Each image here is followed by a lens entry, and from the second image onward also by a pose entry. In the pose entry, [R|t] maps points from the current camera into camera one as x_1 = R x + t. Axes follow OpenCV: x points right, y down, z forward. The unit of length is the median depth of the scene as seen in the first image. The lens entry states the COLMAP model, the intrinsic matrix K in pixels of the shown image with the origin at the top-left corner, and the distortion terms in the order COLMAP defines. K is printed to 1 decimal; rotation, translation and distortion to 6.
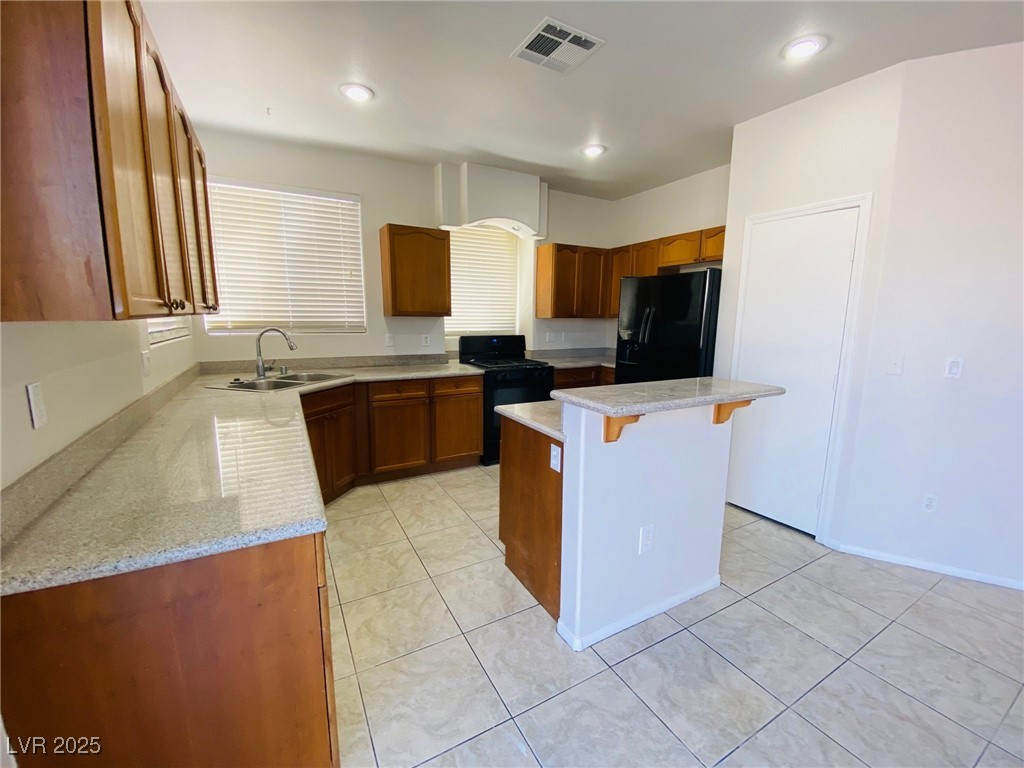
lens RADIAL K [[416.5, 0, 512.0], [0, 416.5, 384.0], [0, 0, 1]] dist [0.028881, -0.024166]
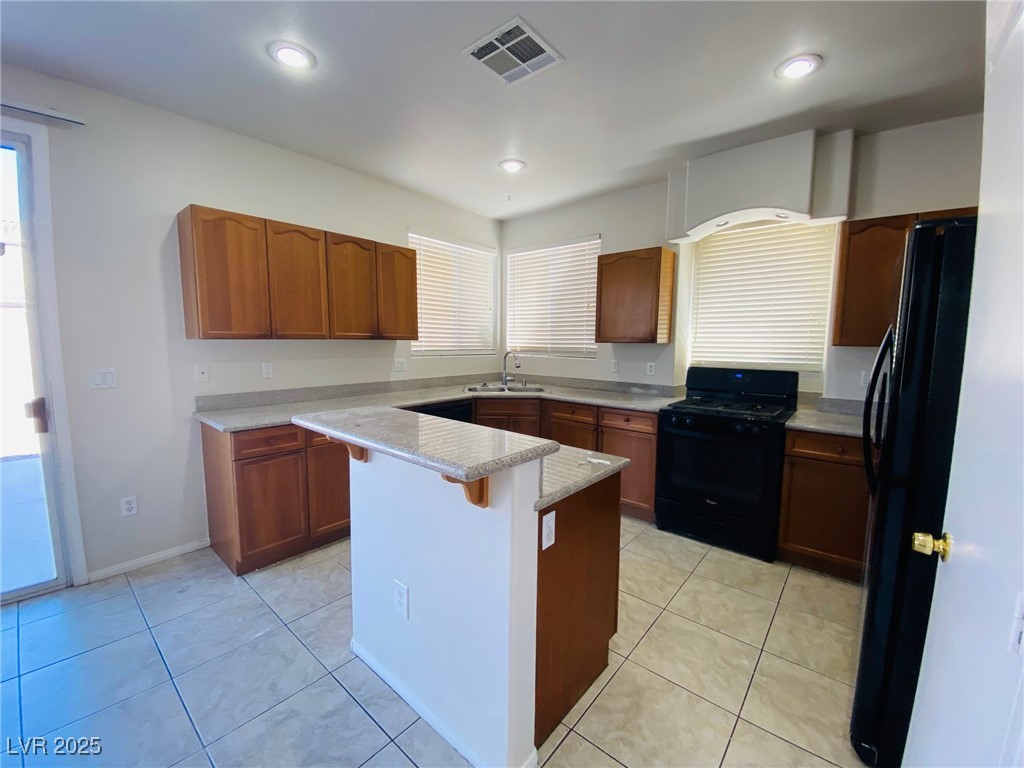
lens RADIAL K [[416.5, 0, 512.0], [0, 416.5, 384.0], [0, 0, 1]] dist [0.028881, -0.024166]
pose [[0.348198, 0.091409, -0.932954, 0.714872], [-0.159602, 0.986484, 0.037087, -0.076684], [0.923734, 0.135988, 0.358081, 0.523943]]
